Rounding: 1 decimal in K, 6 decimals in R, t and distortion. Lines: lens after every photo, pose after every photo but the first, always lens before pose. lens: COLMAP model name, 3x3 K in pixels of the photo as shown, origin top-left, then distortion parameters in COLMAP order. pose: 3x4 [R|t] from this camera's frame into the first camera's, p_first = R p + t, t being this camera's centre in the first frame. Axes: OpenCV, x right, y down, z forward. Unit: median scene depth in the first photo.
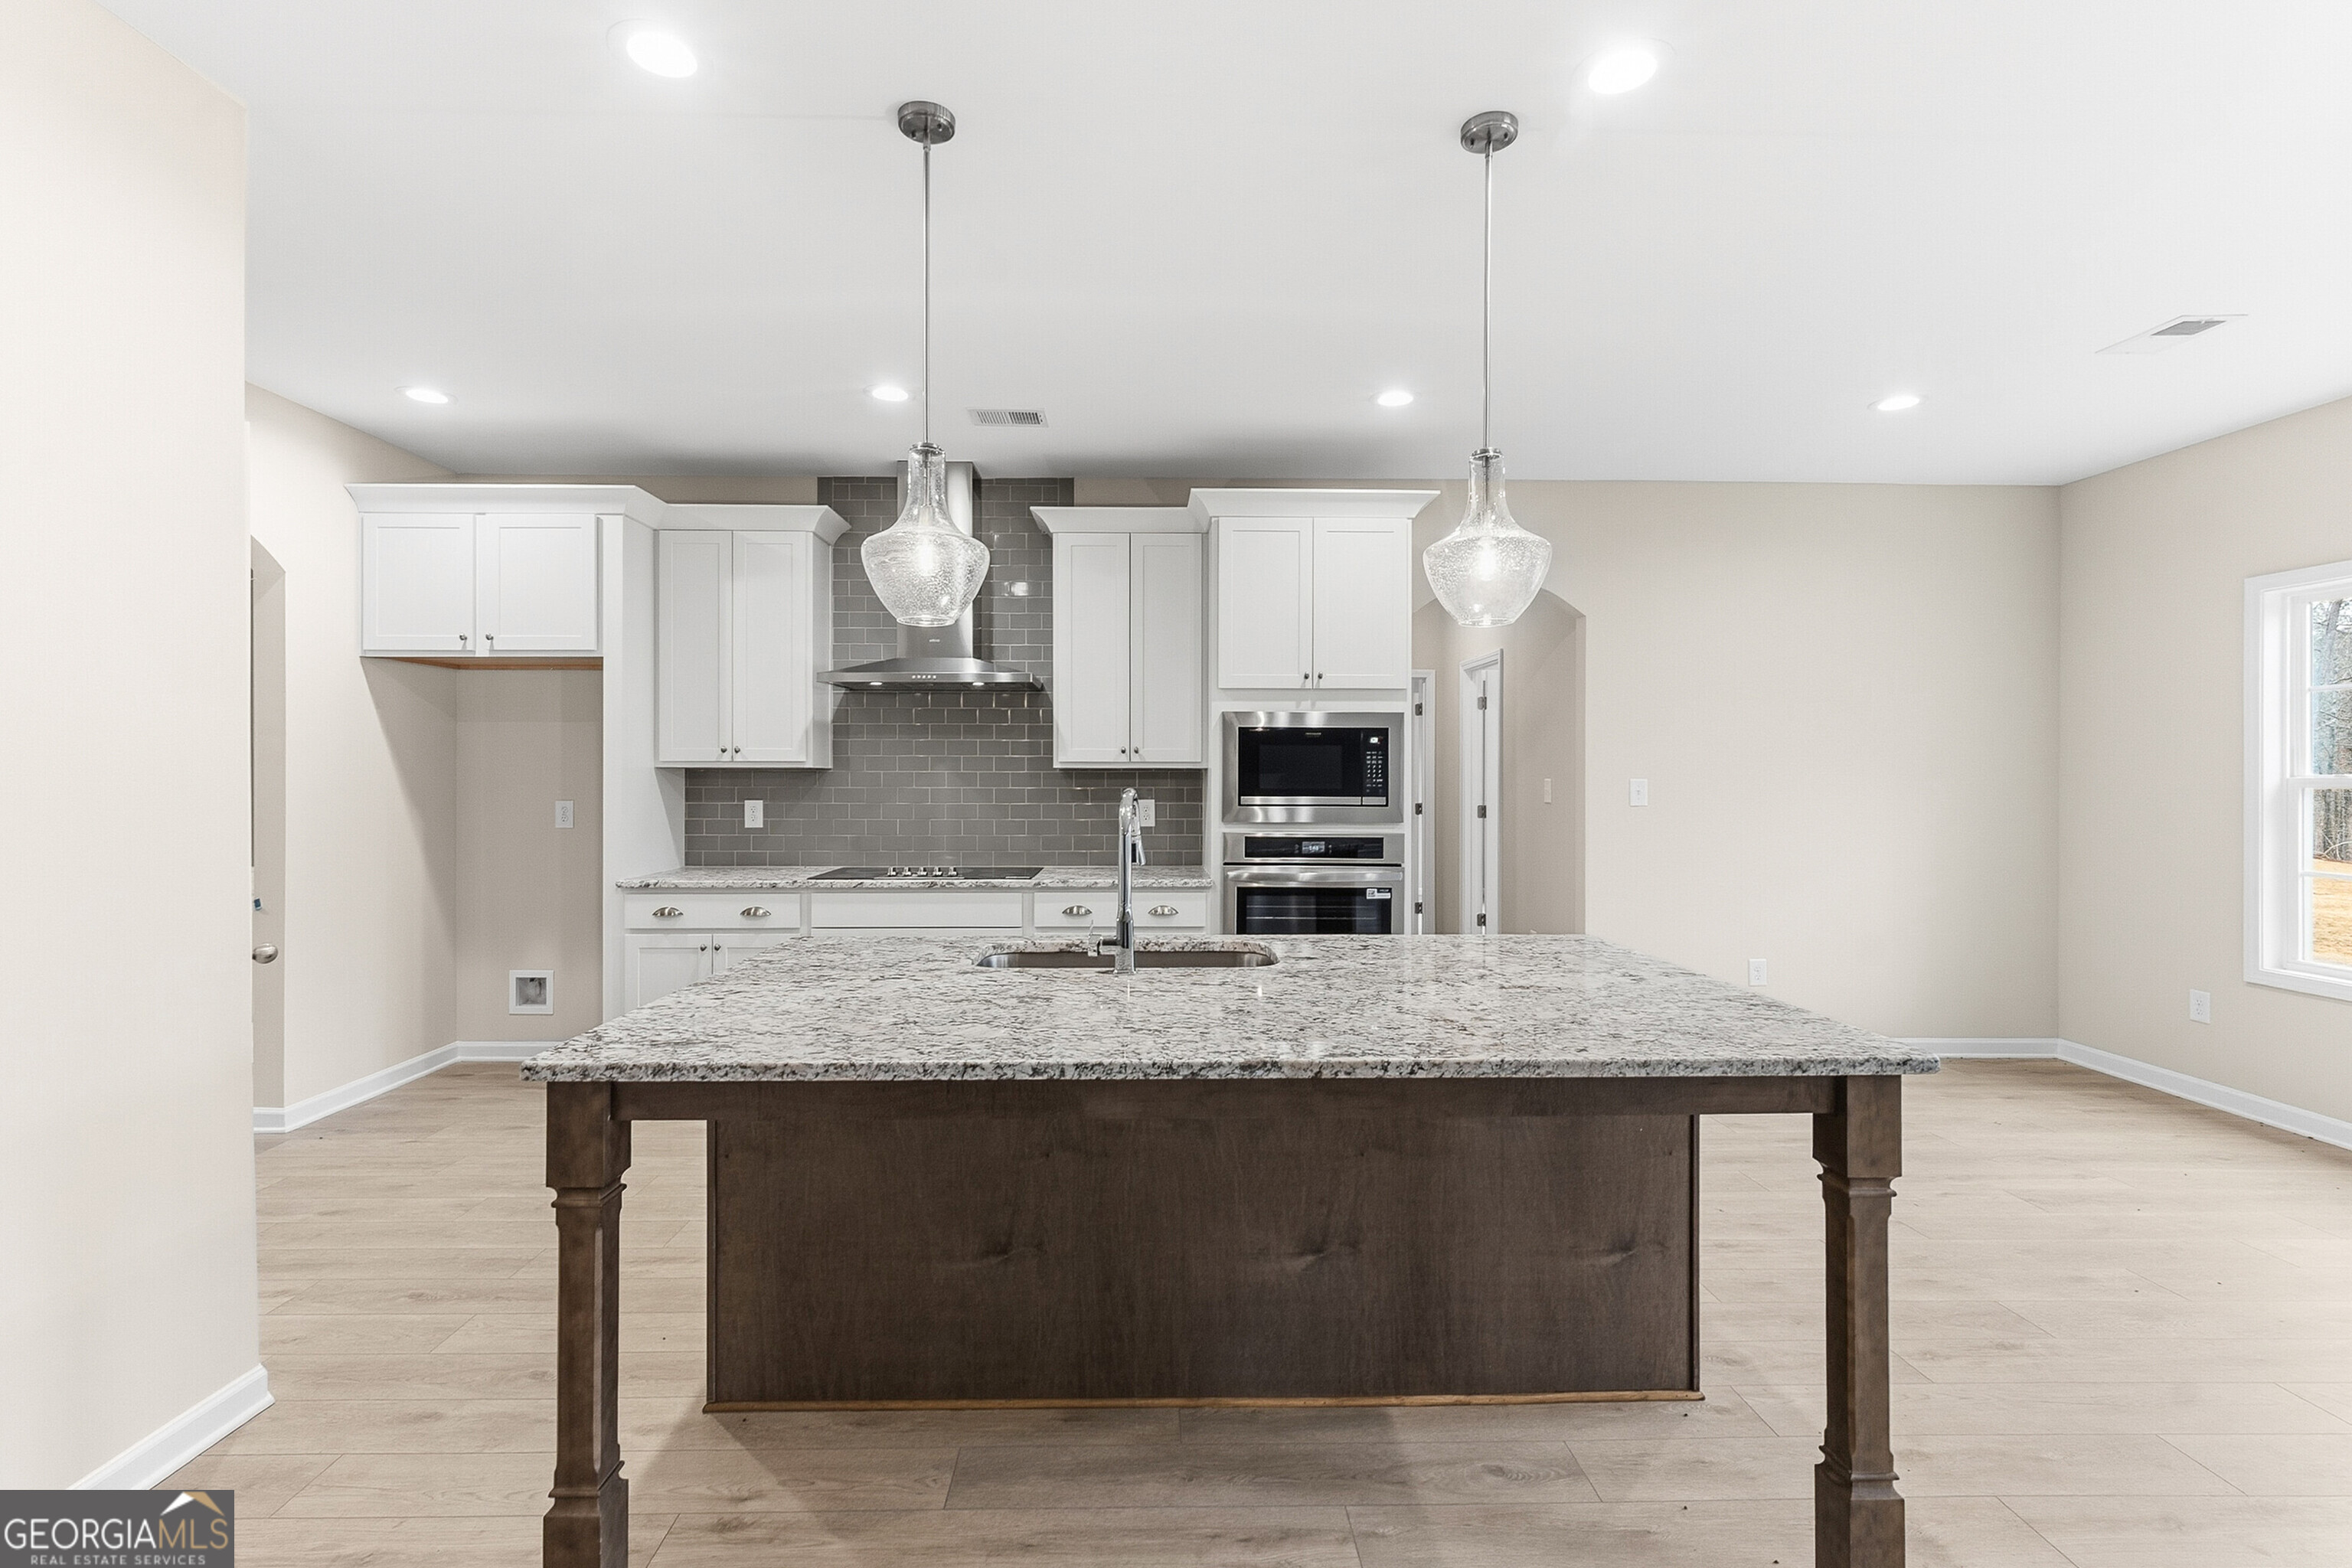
lens RADIAL K [[1053.3, 0, 1165.9], [0, 1053.3, 773.0], [0, 0, 1]] dist [0.002047, -0.000032]
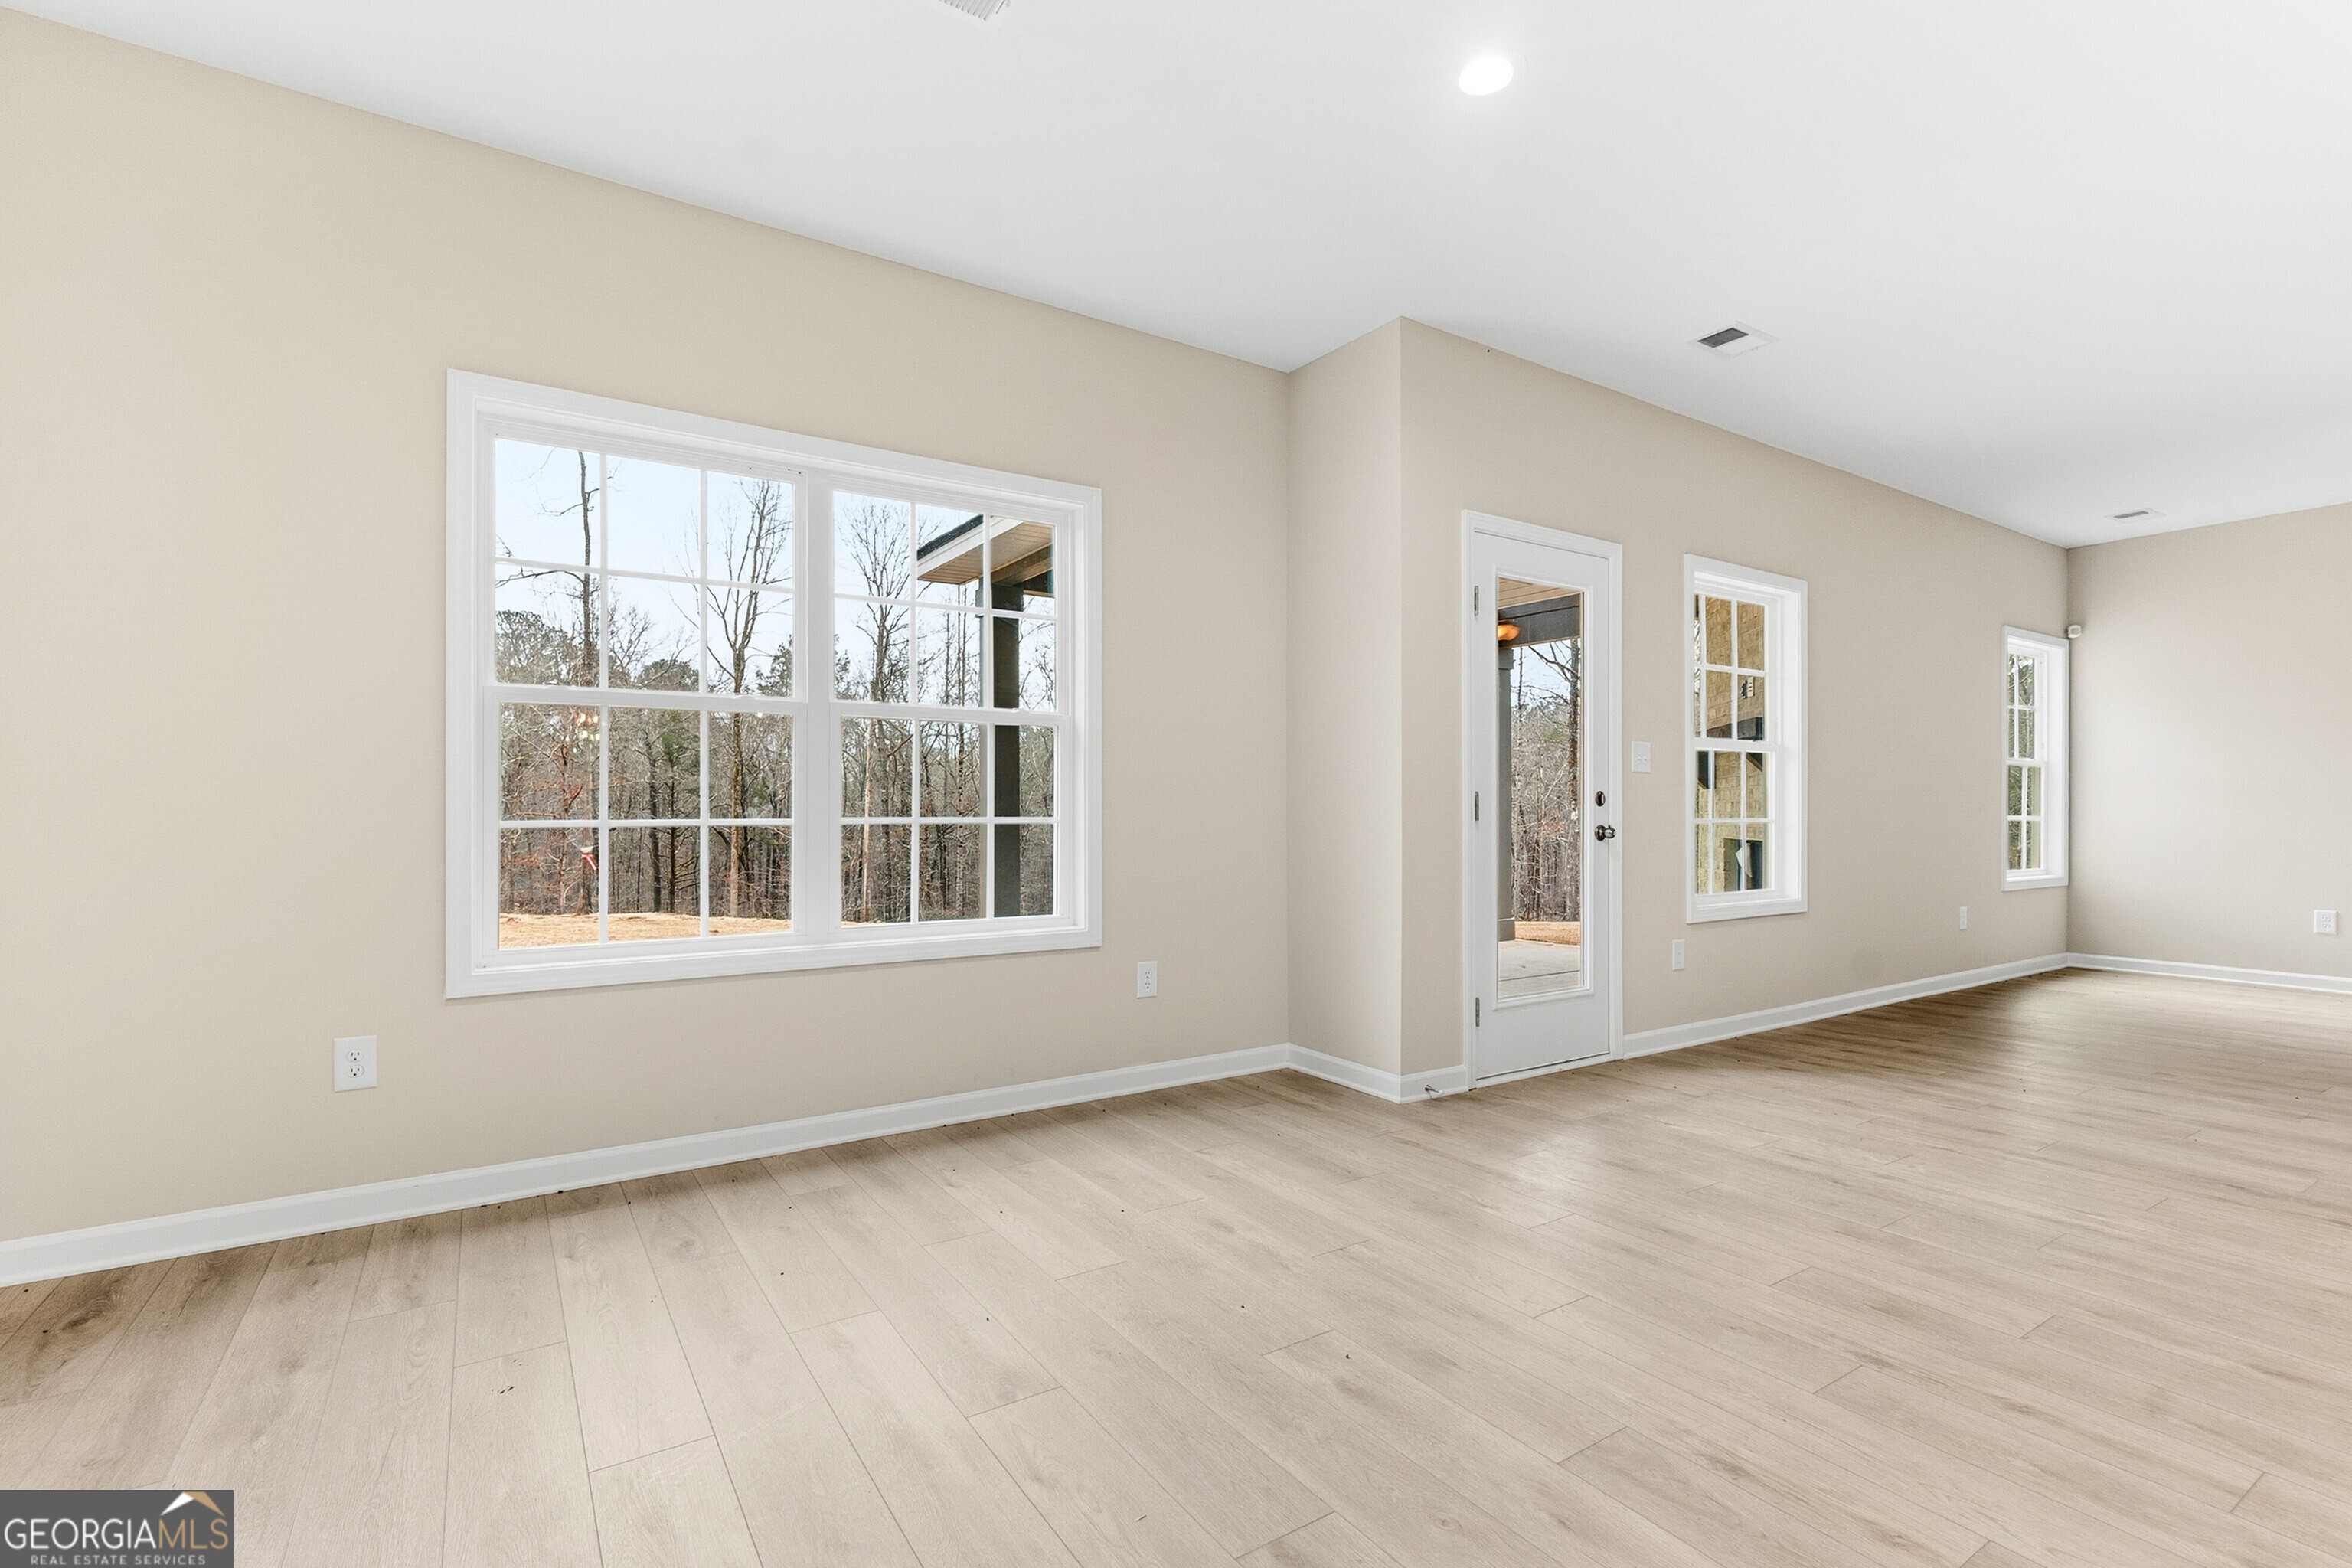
lens RADIAL K [[1055.9, 0, 1168.4], [0, 1055.9, 798.7], [0, 0, 1]] dist [-0.001999, 0.000024]
pose [[-0.524044, 0.006496, 0.851667, 0.240277], [-0.001005, 0.999965, -0.008246, 0.078181], [-0.851691, -0.005177, -0.524019, 0.932230]]
